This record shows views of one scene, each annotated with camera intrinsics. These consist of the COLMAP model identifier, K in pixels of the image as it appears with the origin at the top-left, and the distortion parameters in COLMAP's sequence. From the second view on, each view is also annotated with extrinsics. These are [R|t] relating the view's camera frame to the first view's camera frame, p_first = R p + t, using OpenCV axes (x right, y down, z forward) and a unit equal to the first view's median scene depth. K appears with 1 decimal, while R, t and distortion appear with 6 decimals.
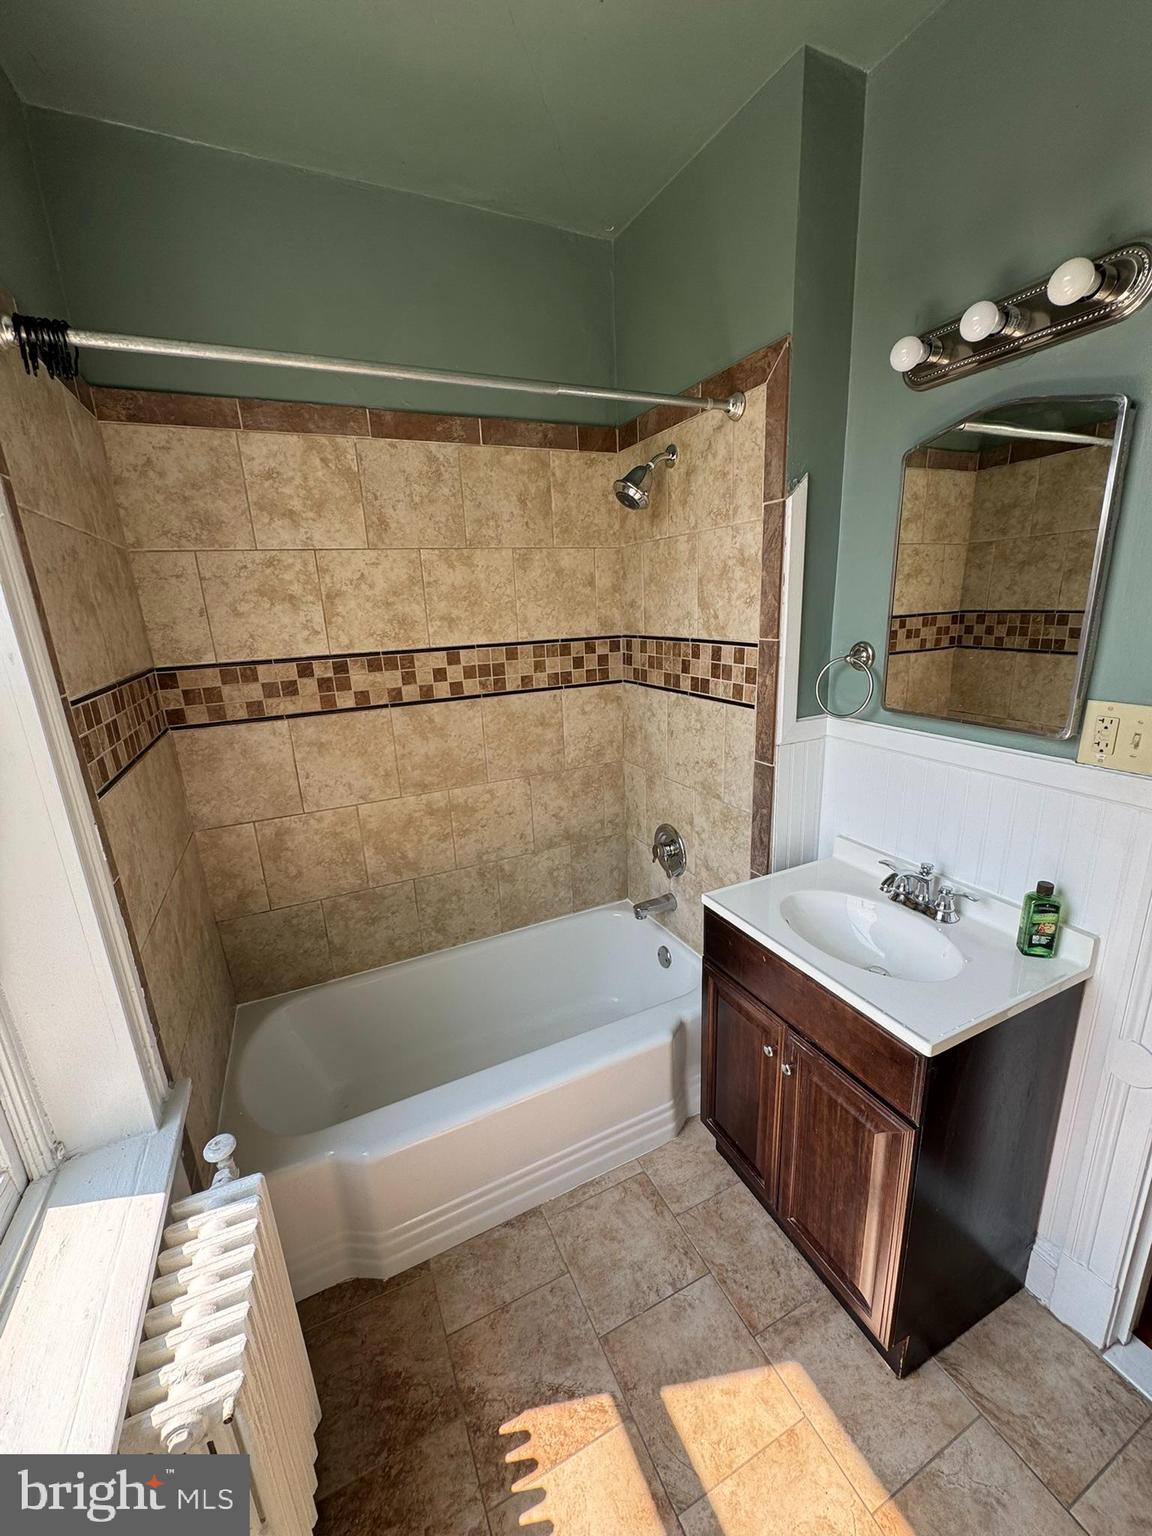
lens RADIAL K [[612.1, 0, 576.0], [0, 612.1, 768.0], [0, 0, 1]] dist [0.000276, -0.000201]
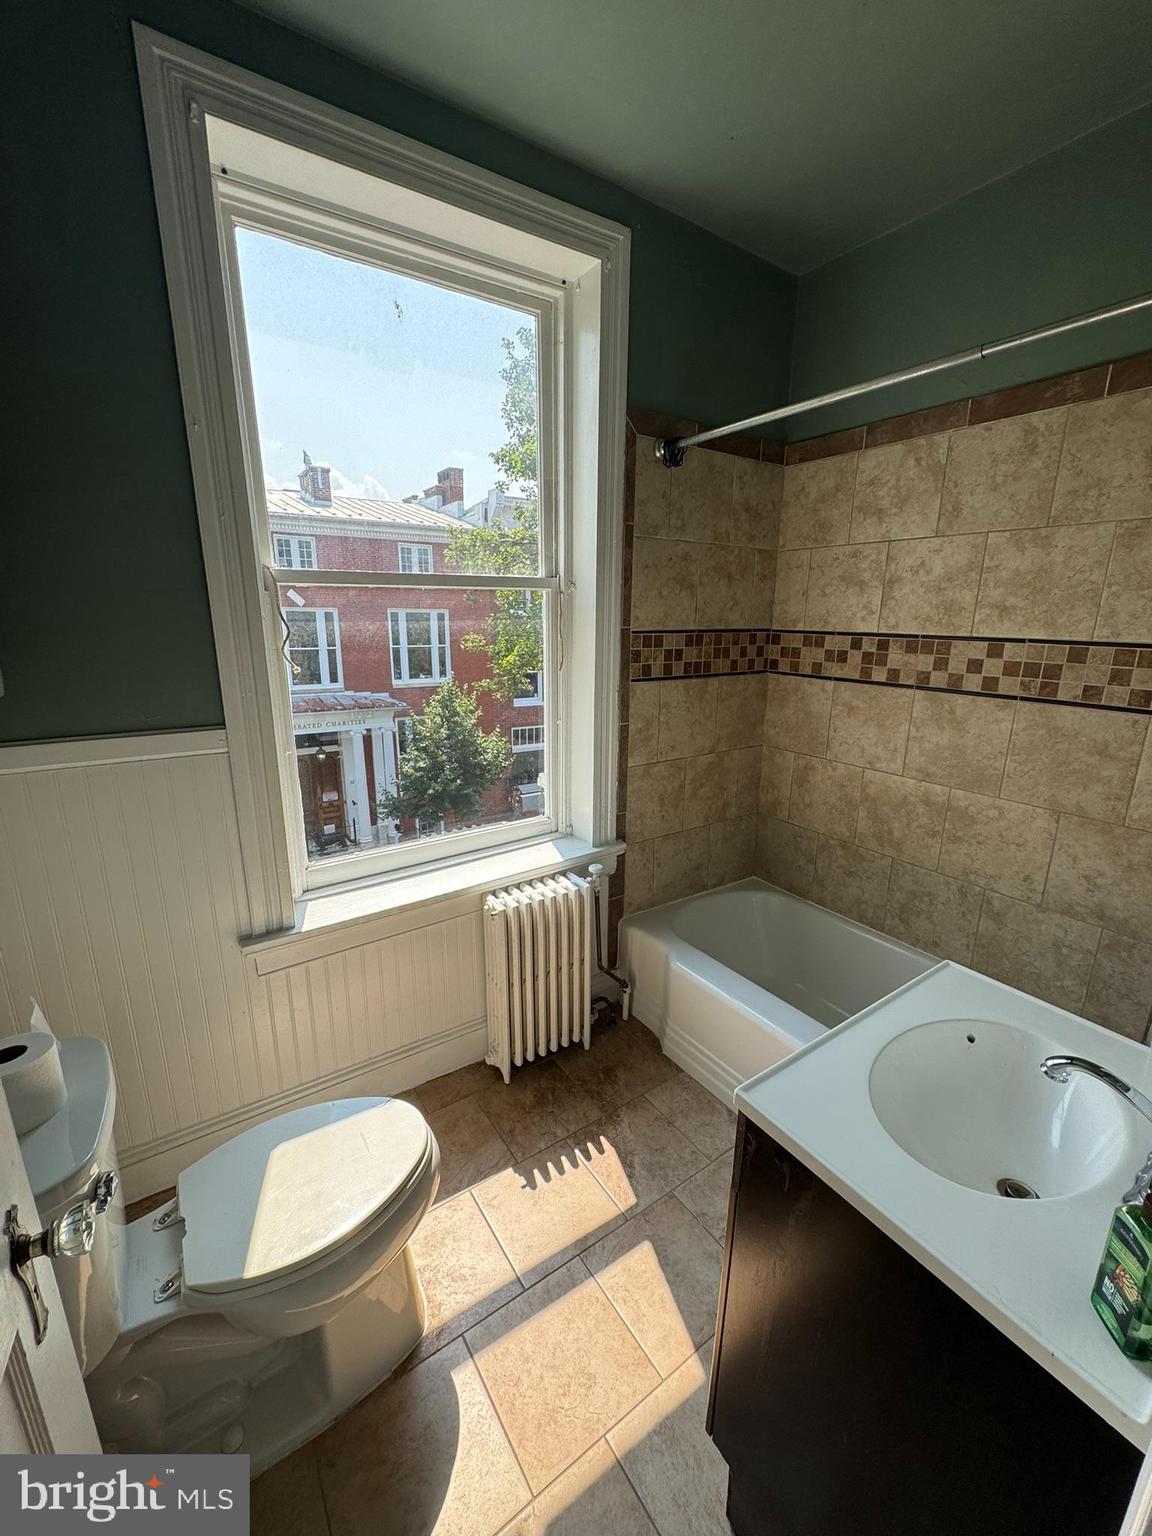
lens RADIAL K [[612.1, 0, 576.0], [0, 612.1, 768.0], [0, 0, 1]] dist [0.000276, -0.000201]
pose [[0.156389, 0.289833, -0.944214, 0.660370], [-0.276580, 0.930581, 0.239838, -0.067019], [0.948180, 0.223643, 0.225695, 0.257245]]
